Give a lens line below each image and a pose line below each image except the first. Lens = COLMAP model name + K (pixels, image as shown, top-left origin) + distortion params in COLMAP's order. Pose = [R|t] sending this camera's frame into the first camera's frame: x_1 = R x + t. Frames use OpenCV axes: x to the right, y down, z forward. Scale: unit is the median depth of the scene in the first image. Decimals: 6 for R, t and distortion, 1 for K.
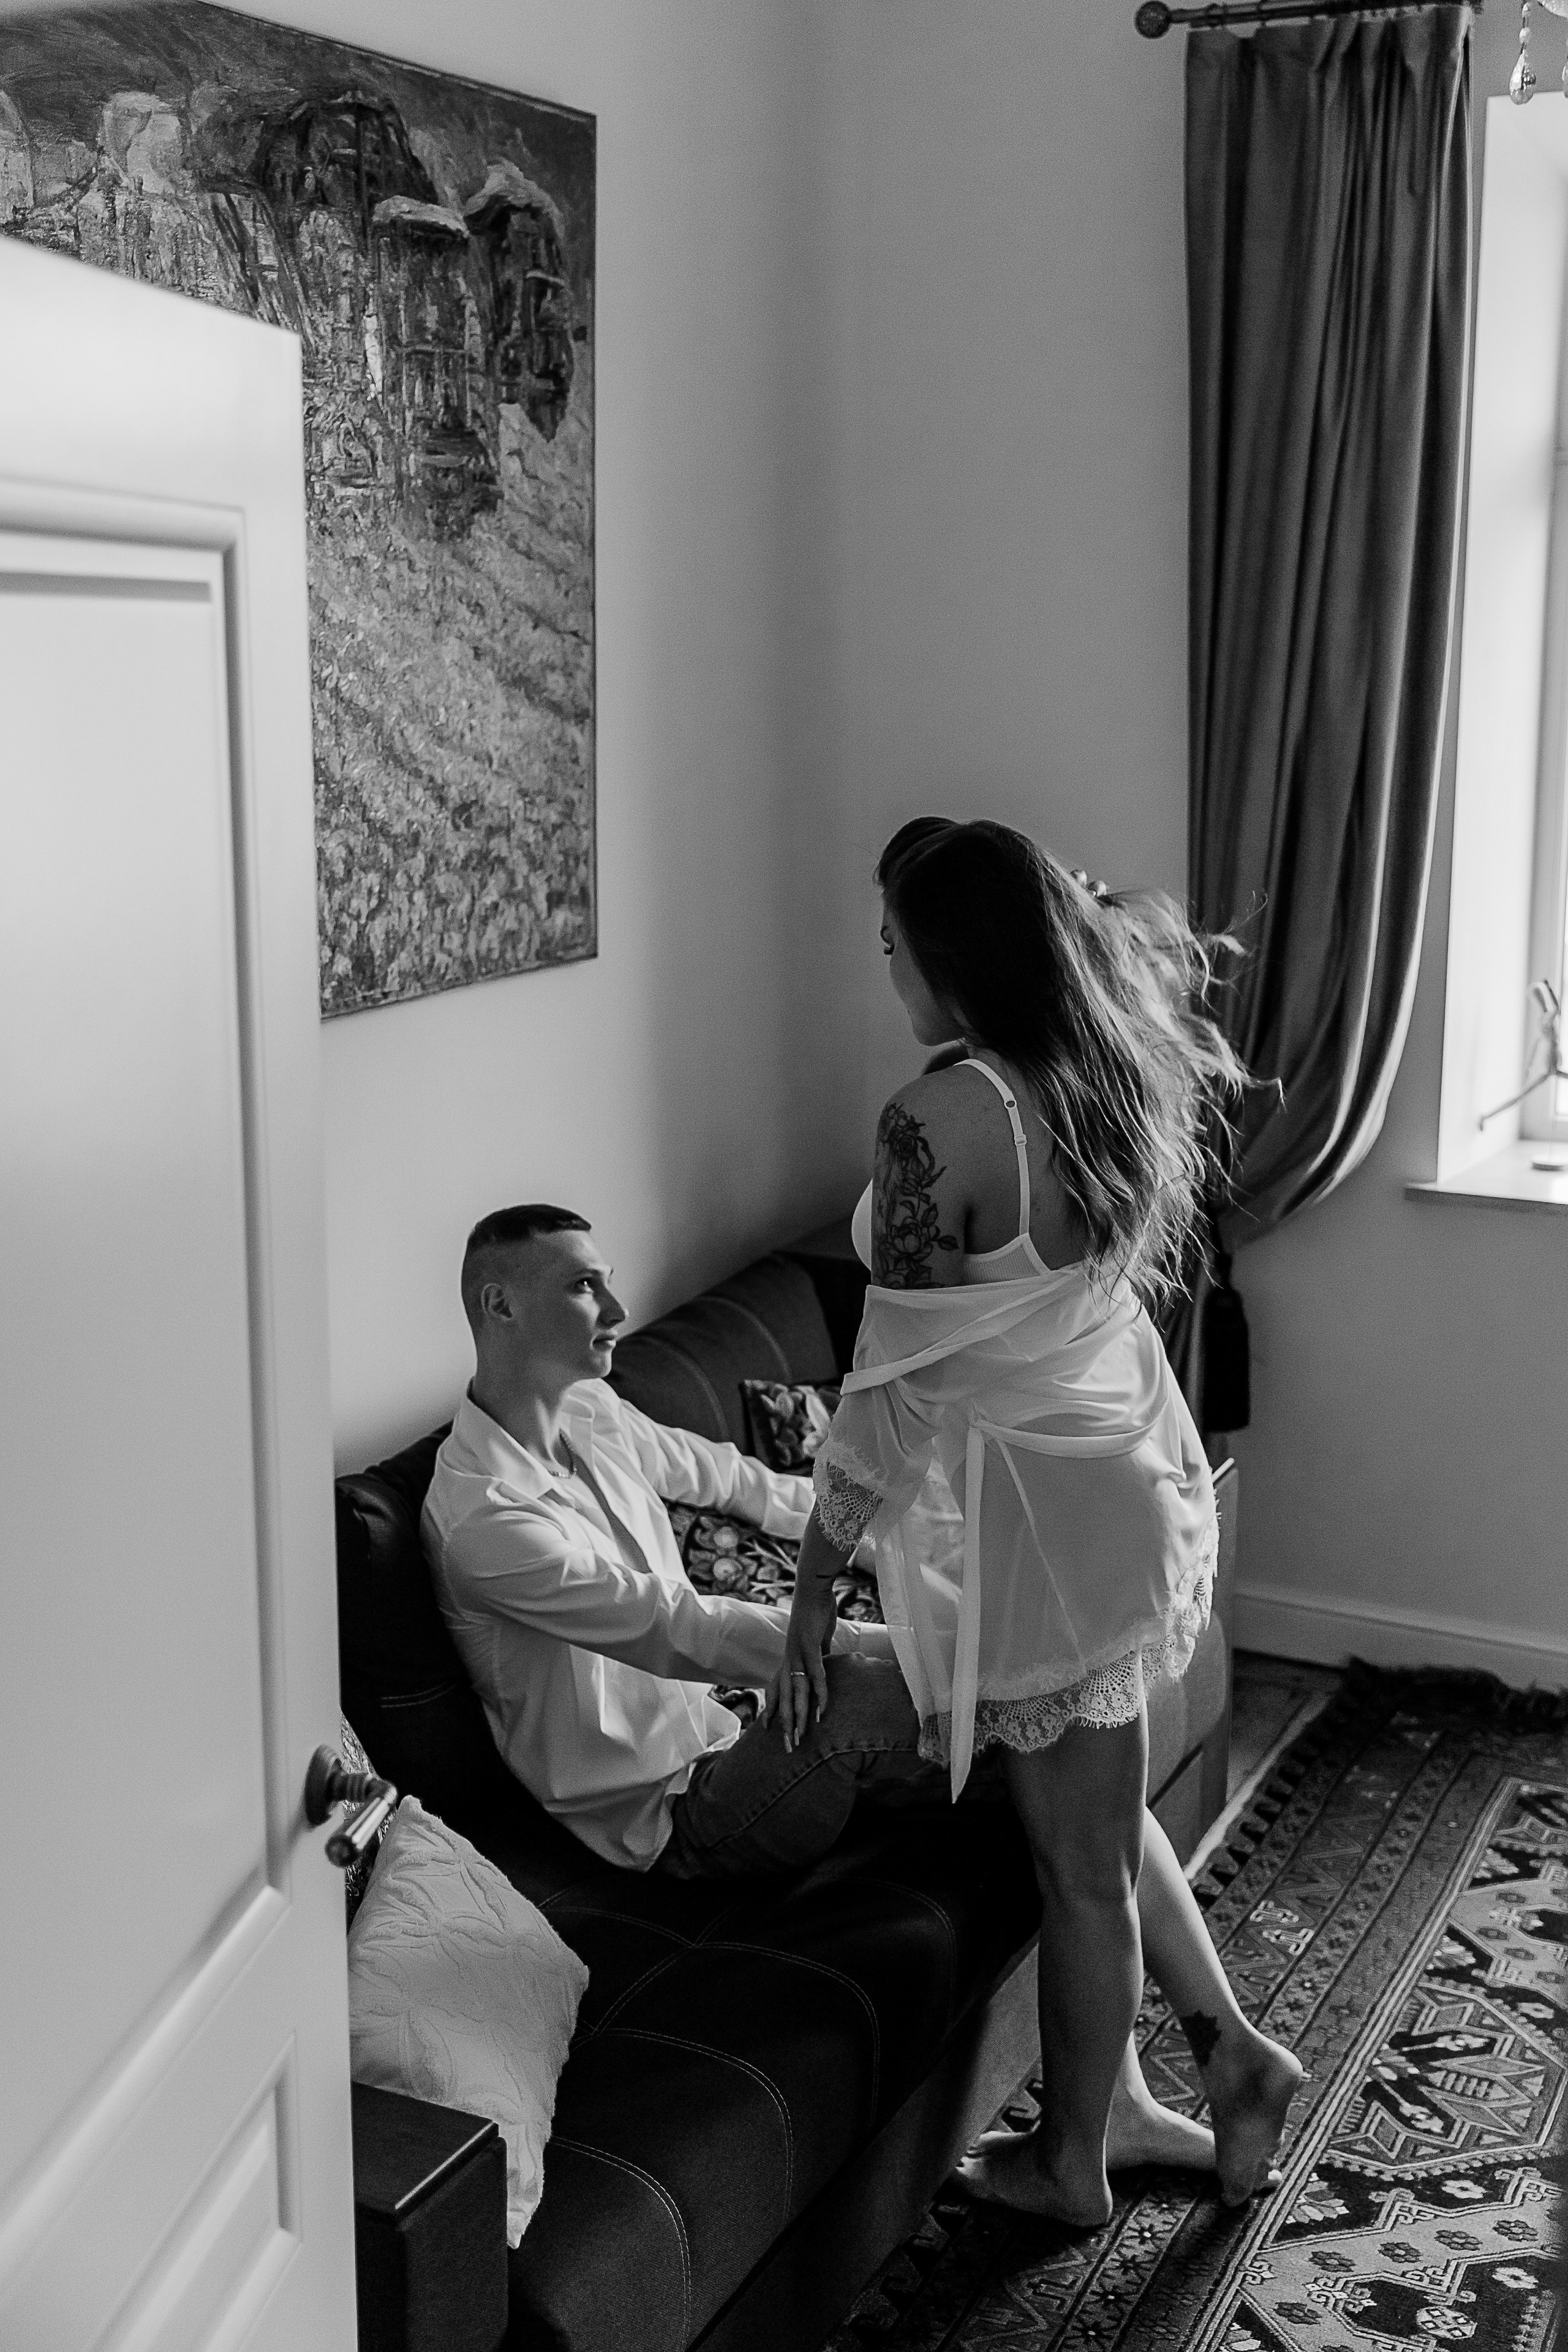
lens RADIAL K [[2754.9, 0, 702.6], [0, 2754.9, 1181.0], [0, 0, 1]] dist [0.012536, 0.016798]
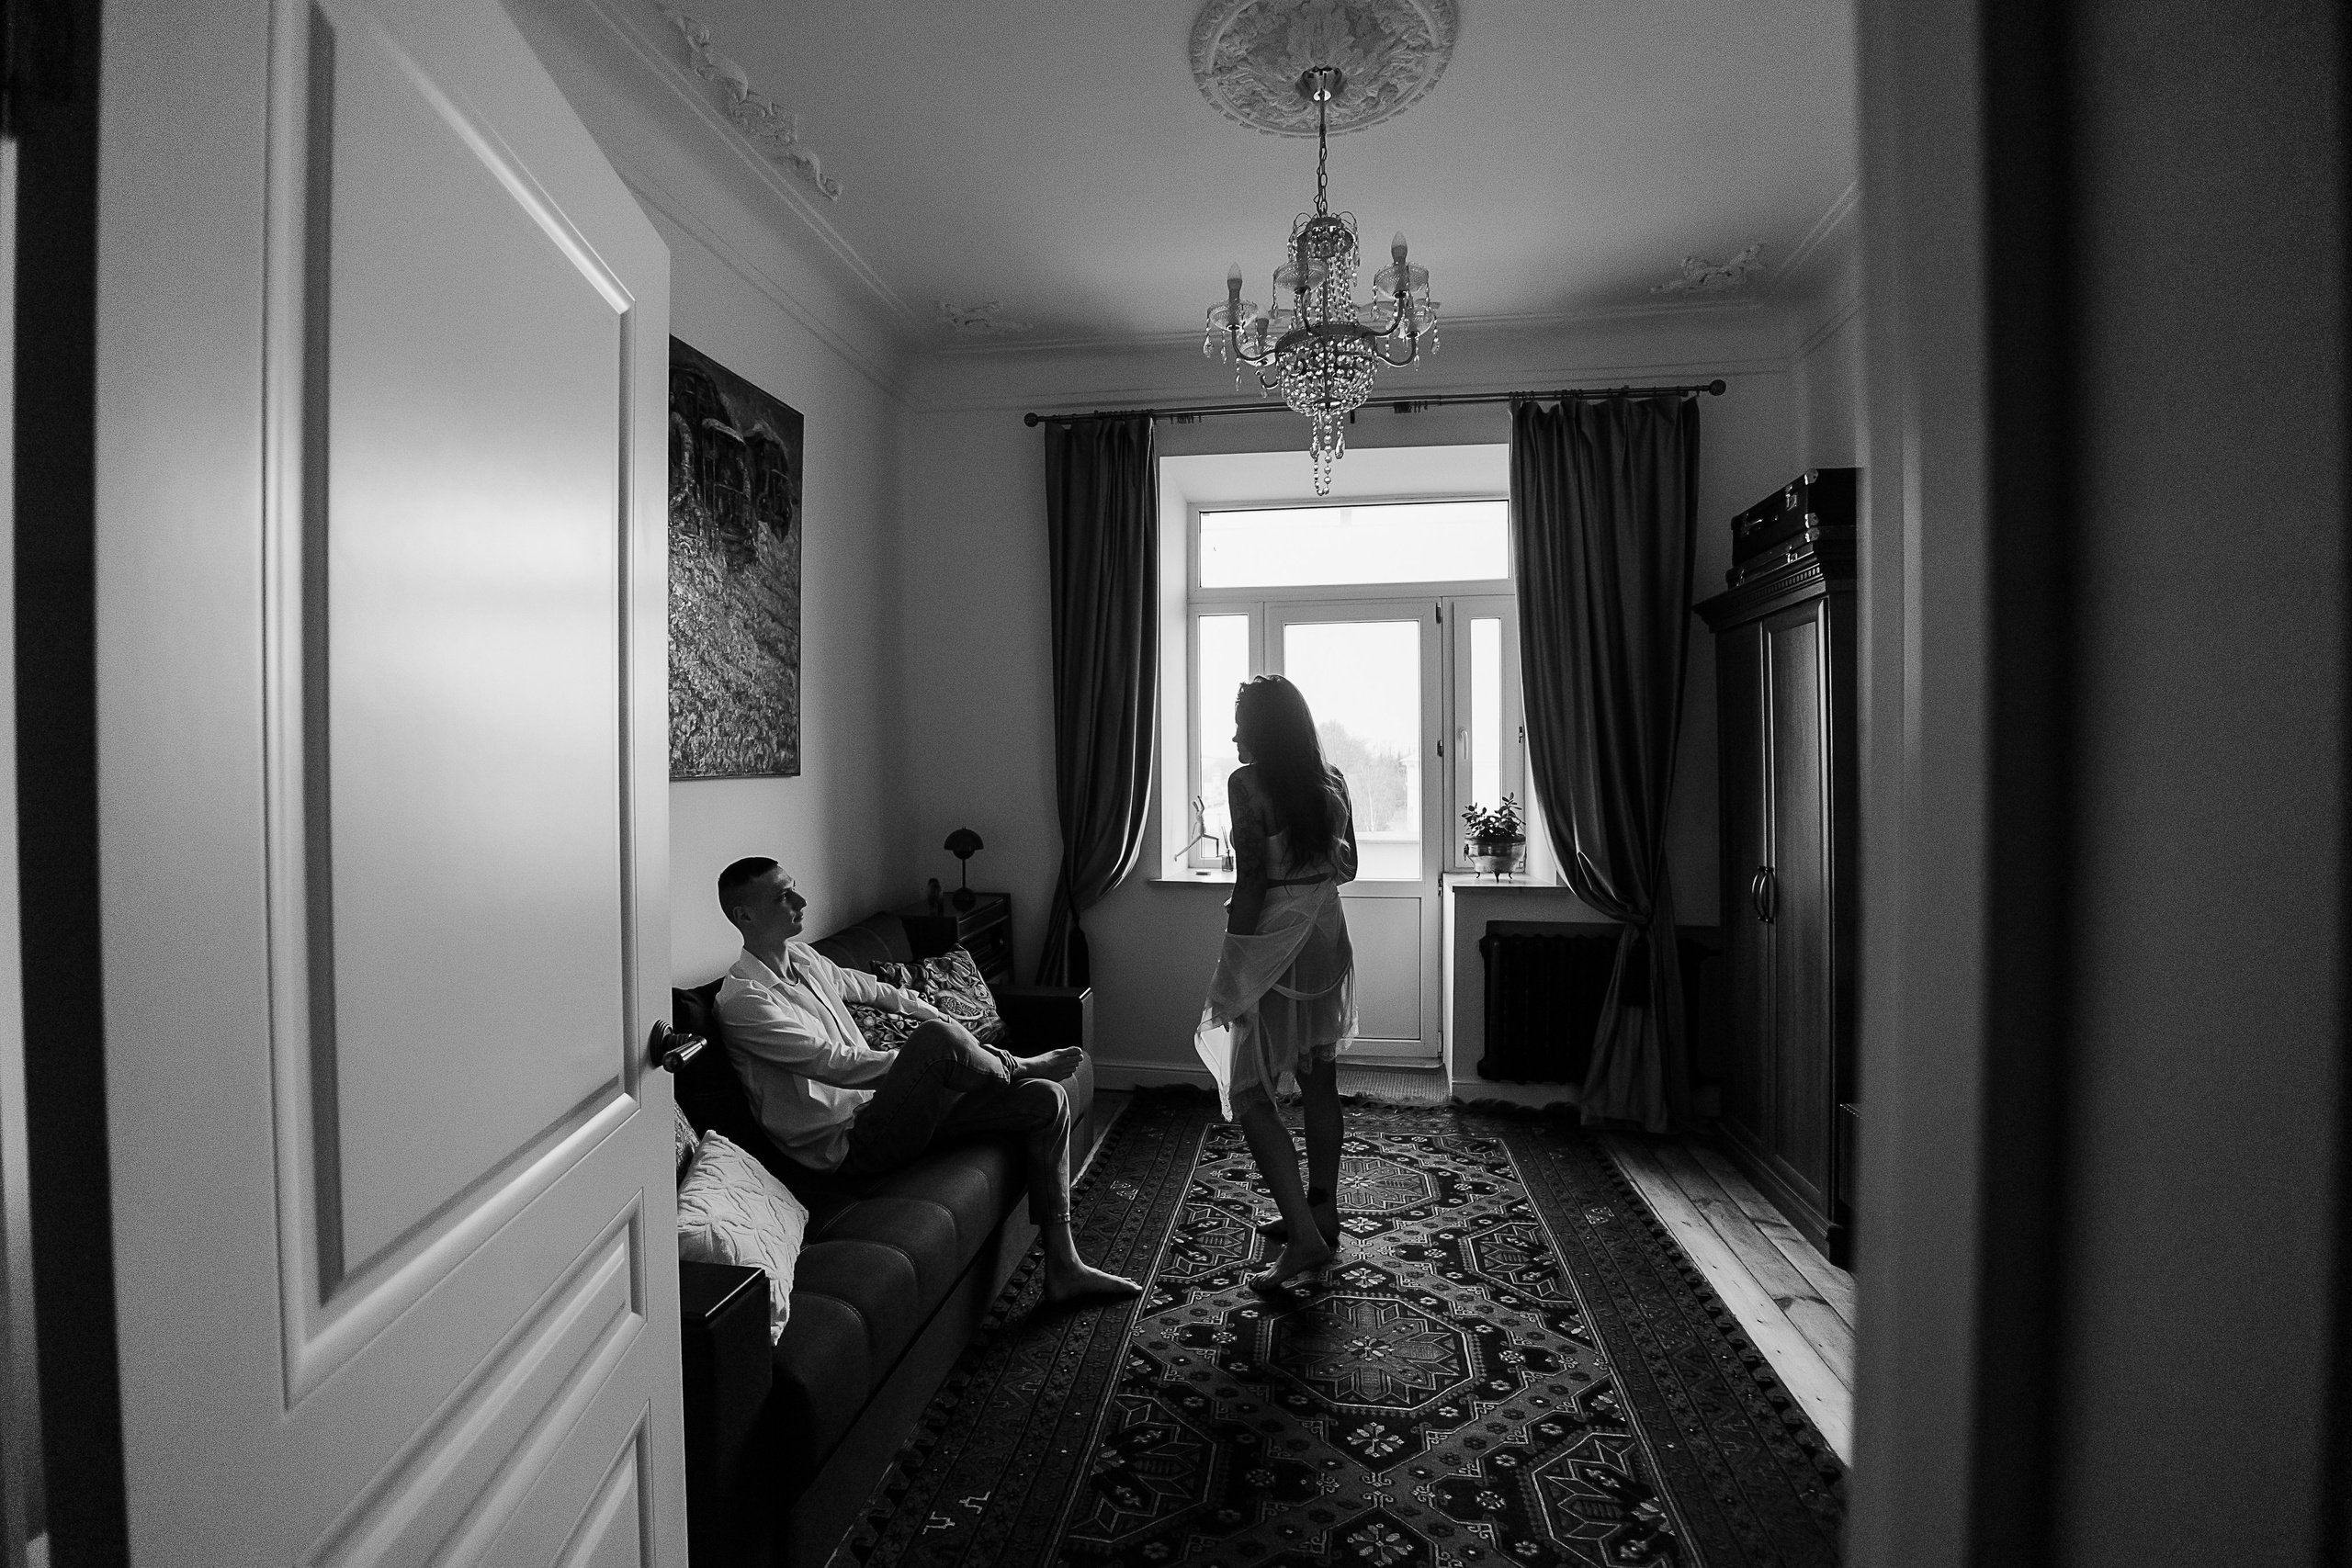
lens RADIAL K [[1054.4, 0, 1167.4], [0, 1054.4, 790.8], [0, 0, 1]] dist [-0.062229, 0.020499]
pose [[0.951452, -0.004965, 0.307759, -0.018408], [0.059512, 0.983970, -0.168108, 0.100972], [-0.301991, 0.178262, 0.936496, 0.140871]]
